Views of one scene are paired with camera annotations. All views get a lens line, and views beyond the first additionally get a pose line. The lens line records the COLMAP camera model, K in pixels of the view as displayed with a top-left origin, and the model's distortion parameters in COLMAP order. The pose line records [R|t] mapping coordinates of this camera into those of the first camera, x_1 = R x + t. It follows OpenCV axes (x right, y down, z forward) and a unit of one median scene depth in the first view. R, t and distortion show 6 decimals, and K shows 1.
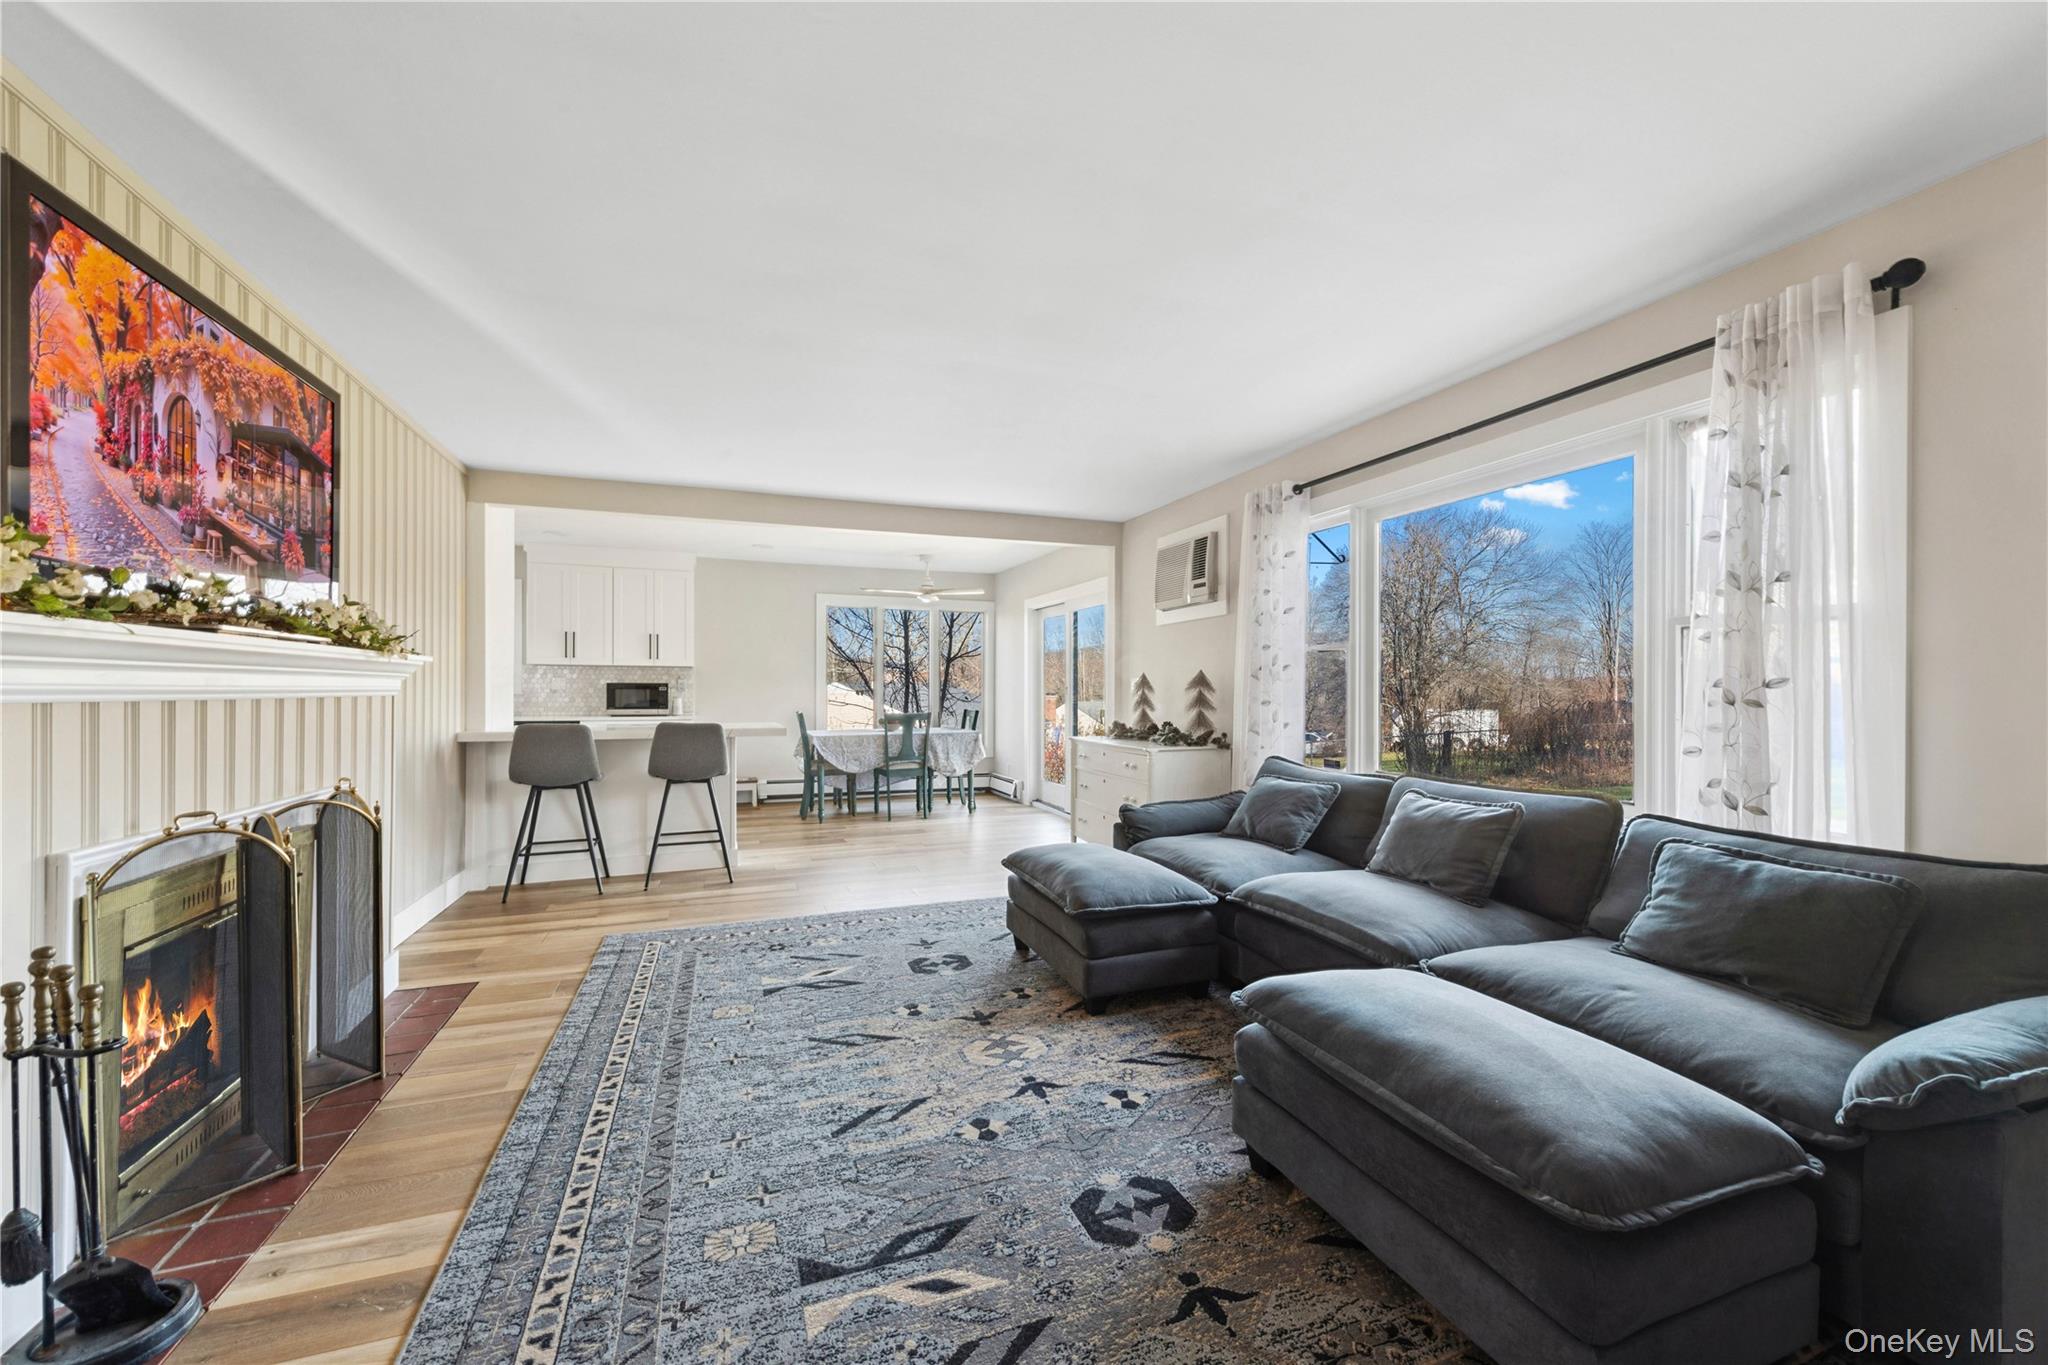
lens RADIAL K [[801.0, 0, 1043.4], [0, 801.0, 689.7], [0, 0, 1]] dist [0.003095, -0.001353]
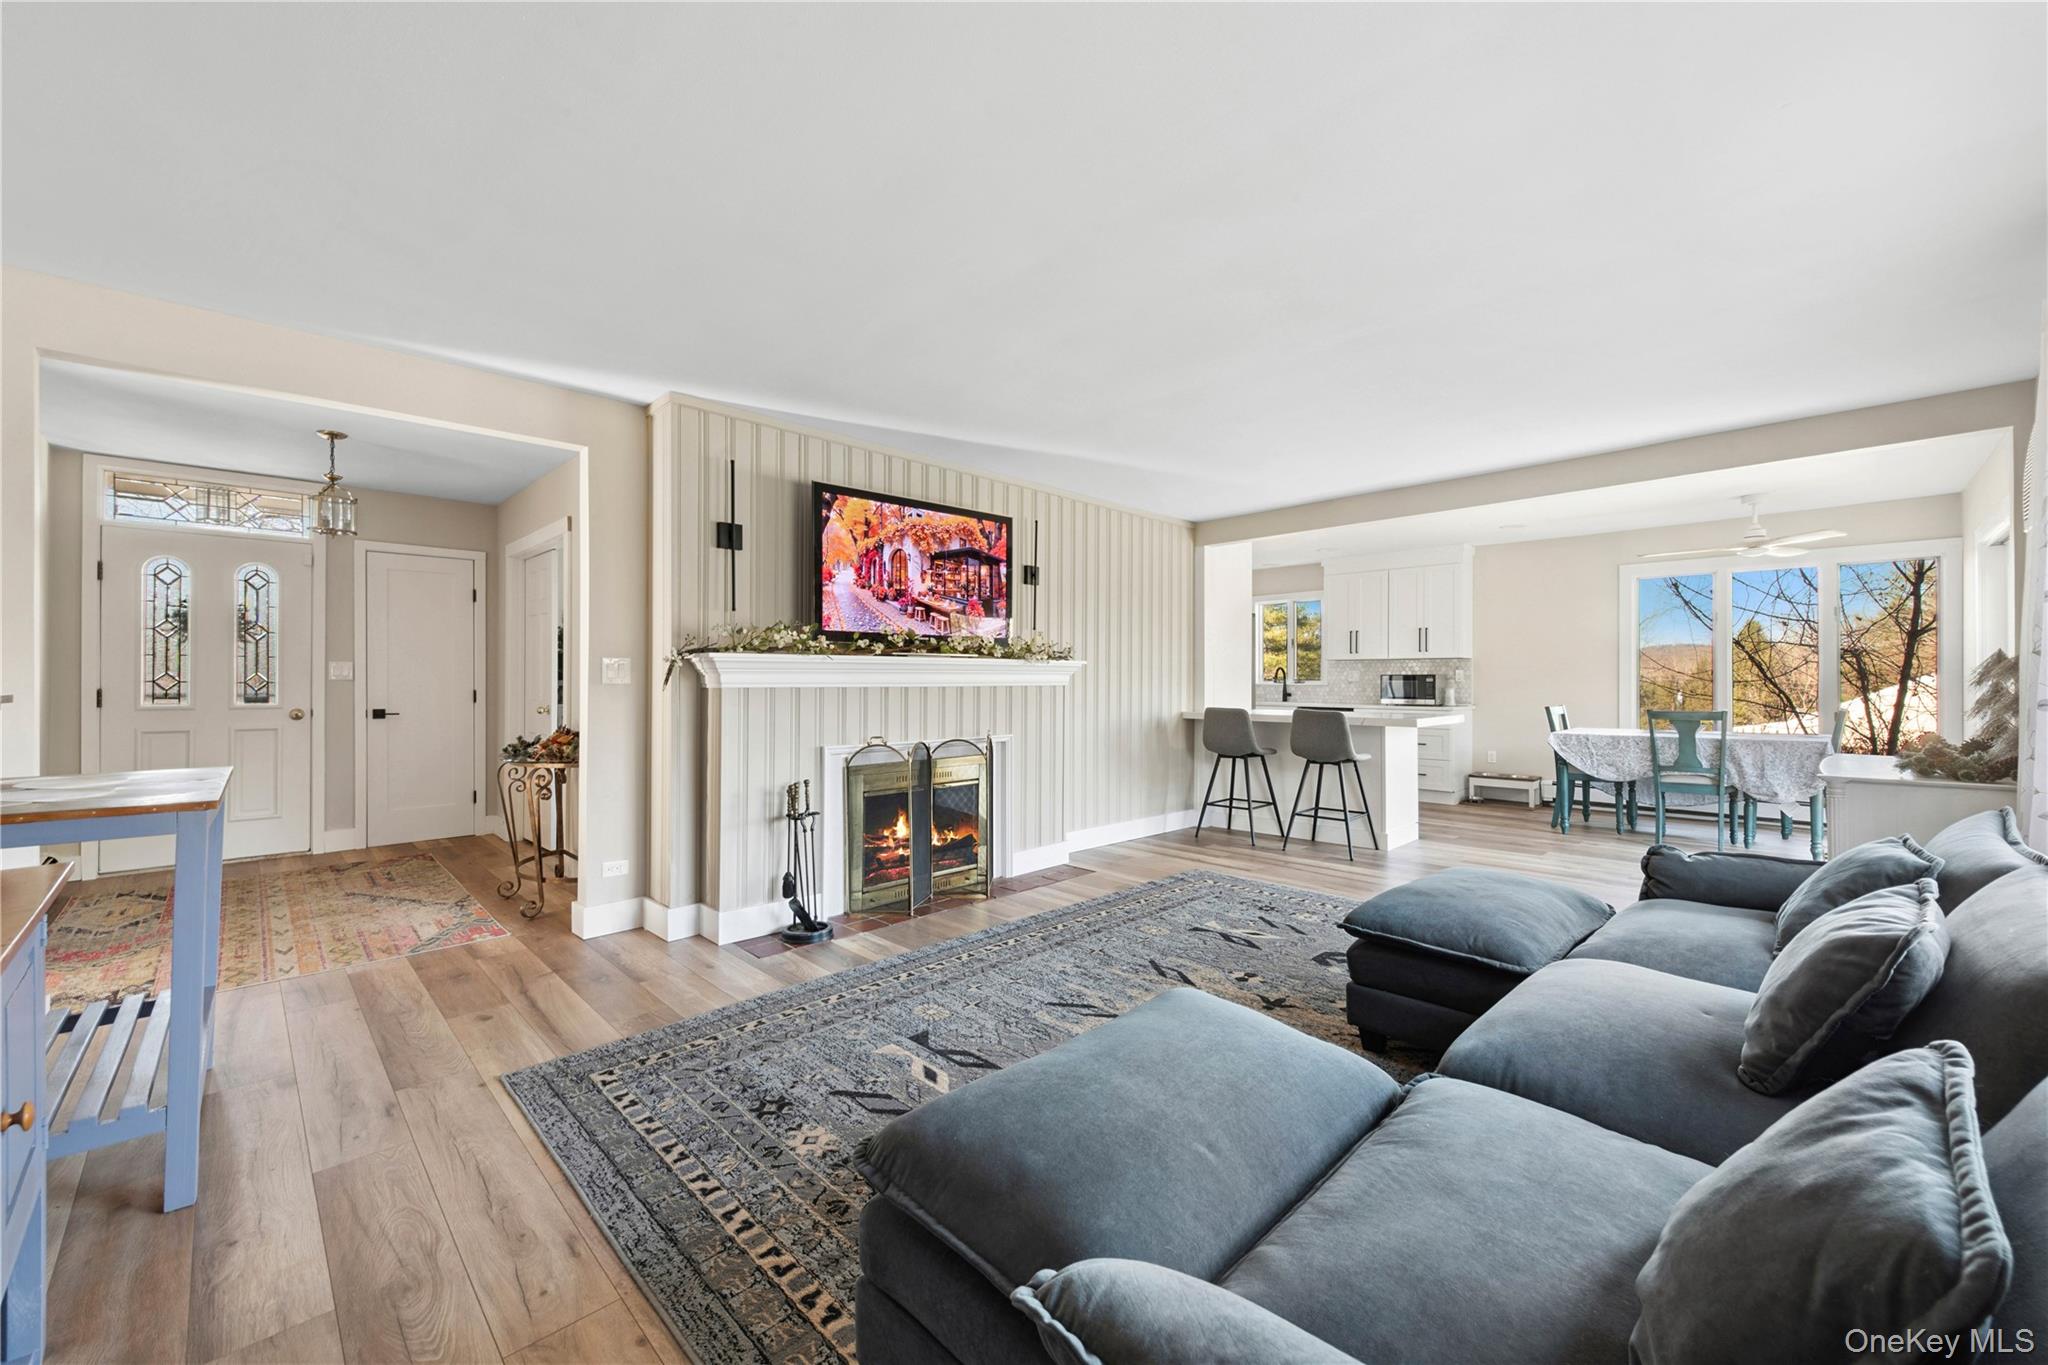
lens RADIAL K [[801.0, 0, 1039.1], [0, 801.0, 674.5], [0, 0, 1]] dist [0.003095, -0.001353]
pose [[0.401134, -0.009915, -0.915966, 0.832202], [0.002937, 0.999950, -0.009537, 0.000663], [0.916015, 0.001135, 0.401143, 0.357202]]
